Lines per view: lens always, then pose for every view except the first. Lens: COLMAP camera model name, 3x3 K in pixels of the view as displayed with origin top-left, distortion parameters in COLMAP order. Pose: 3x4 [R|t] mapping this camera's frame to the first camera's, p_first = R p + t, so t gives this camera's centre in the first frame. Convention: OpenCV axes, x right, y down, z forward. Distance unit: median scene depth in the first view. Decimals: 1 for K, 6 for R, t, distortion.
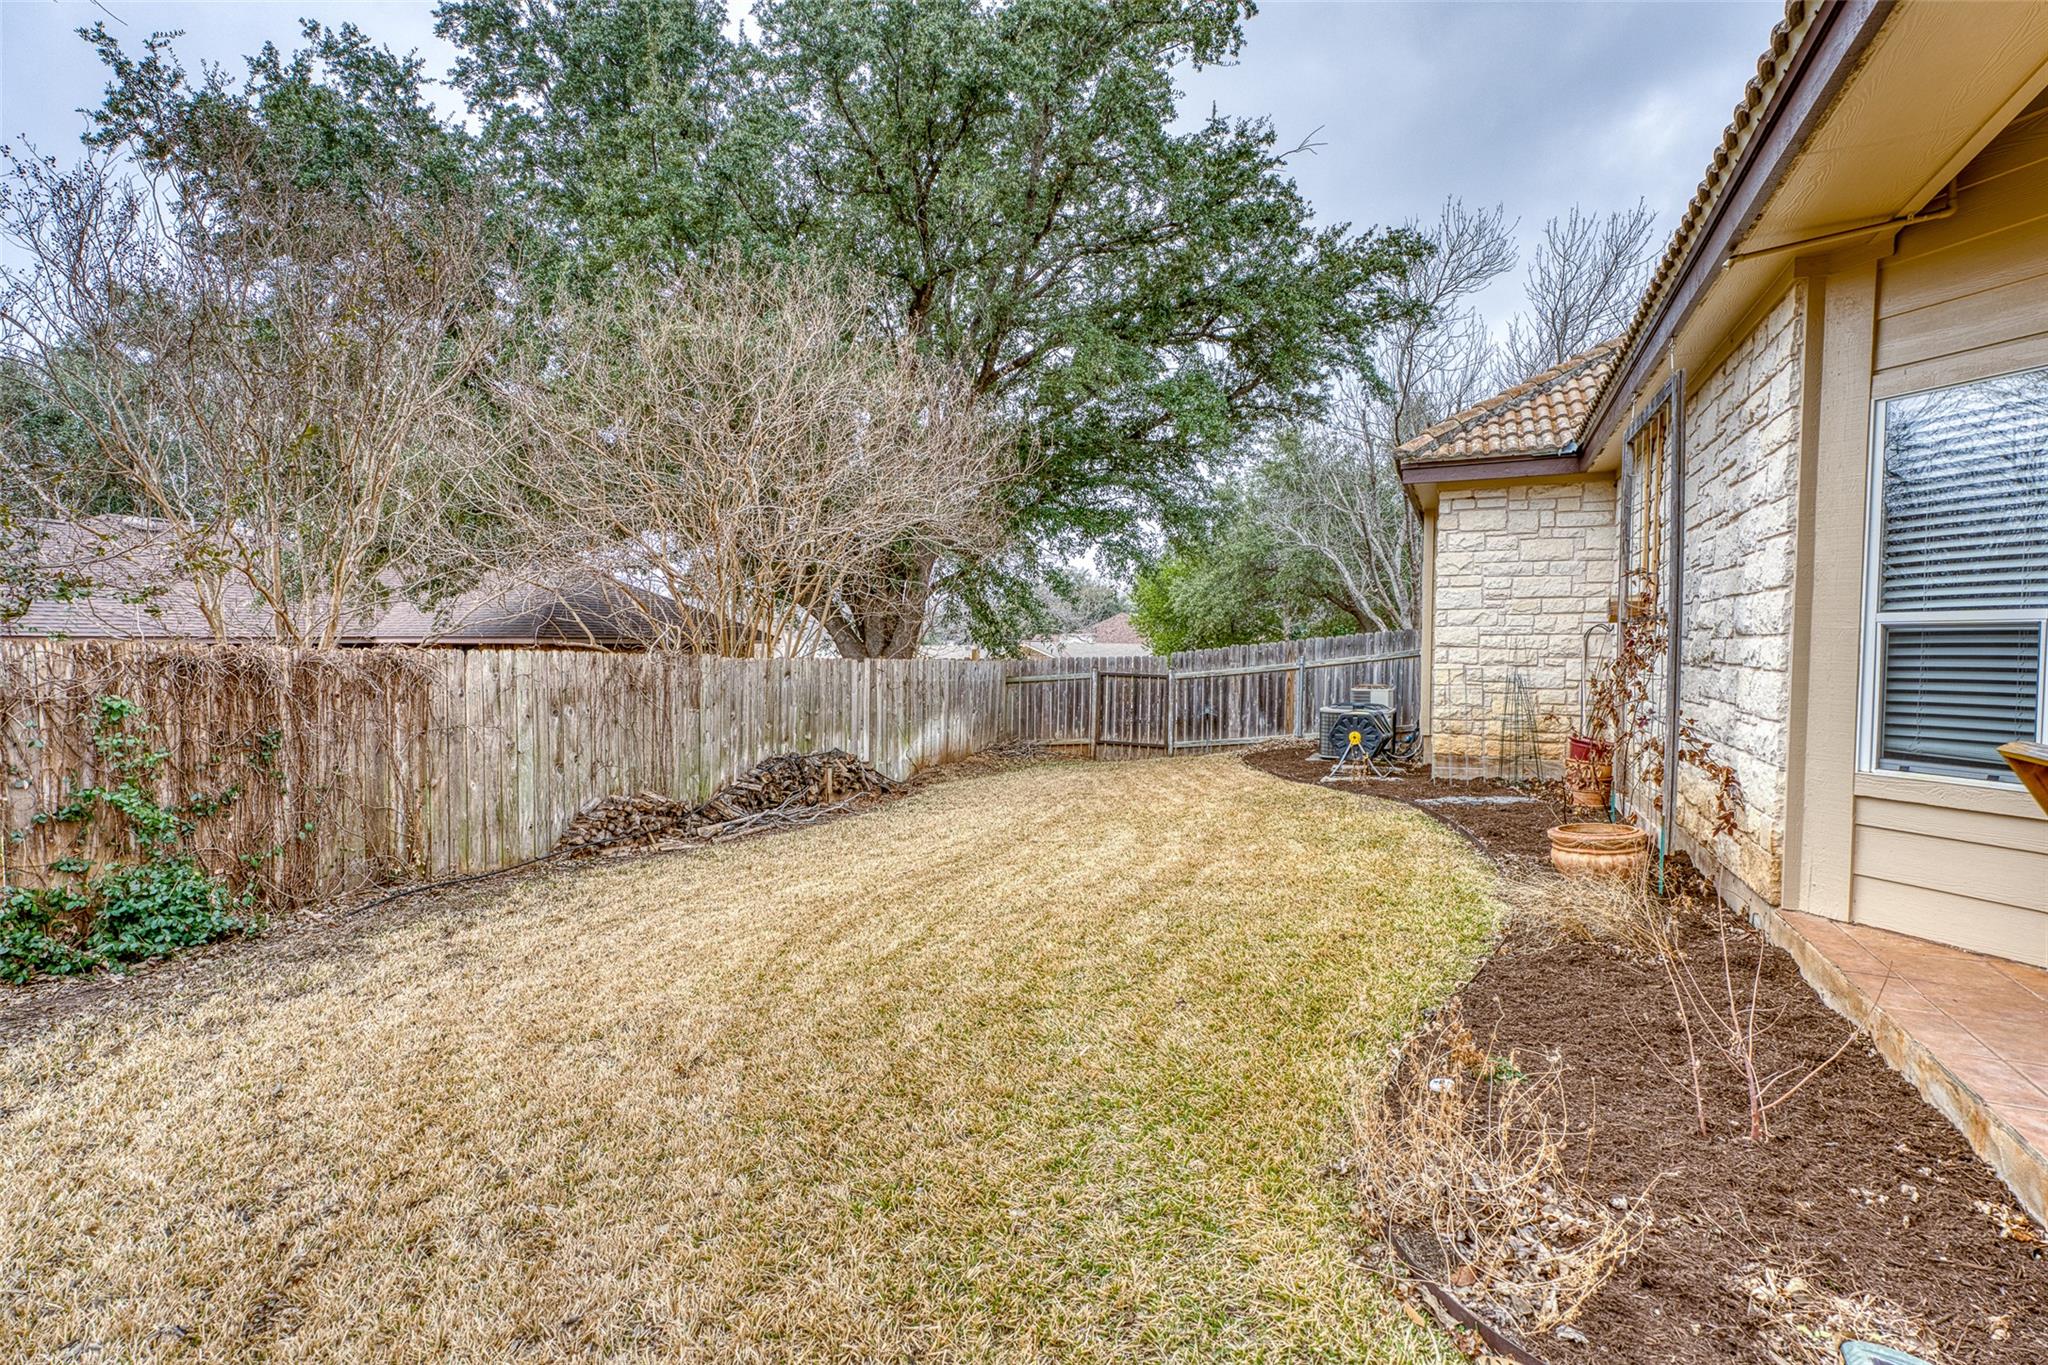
lens RADIAL K [[951.7, 0, 1029.1], [0, 951.7, 677.1], [0, 0, 1]] dist [0.000799, -0.002631]
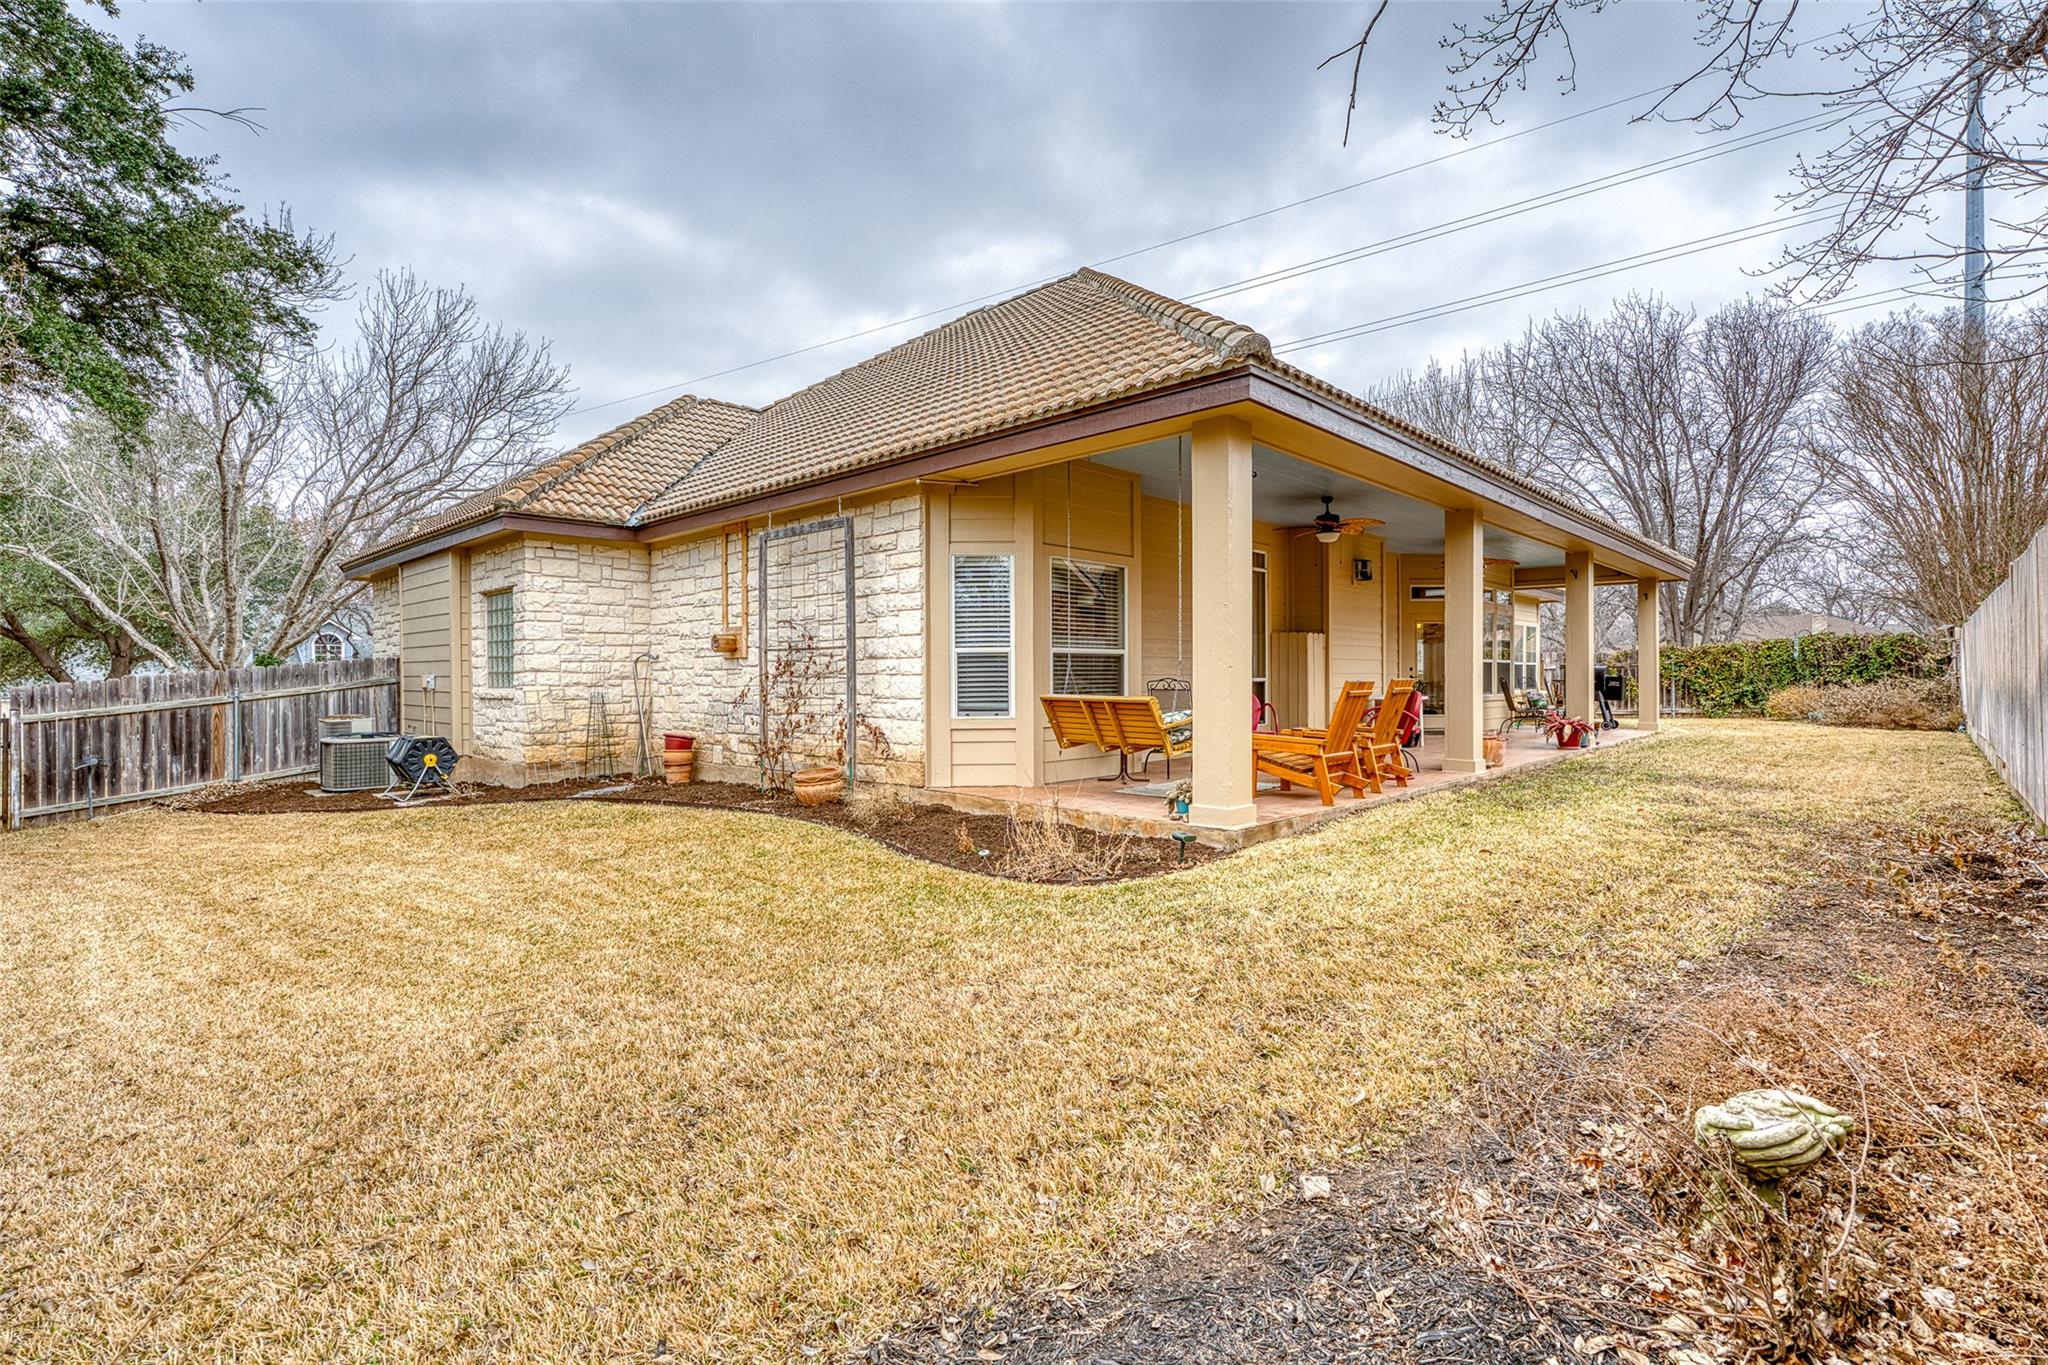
lens RADIAL K [[951.7, 0, 1039.2], [0, 951.7, 679.6], [0, 0, 1]] dist [0.000799, -0.002631]
pose [[0.276124, -0.008513, 0.961084, -0.359850], [0.045268, 0.998966, -0.004157, 0.007787], [-0.960055, 0.044654, 0.276224, 0.052411]]
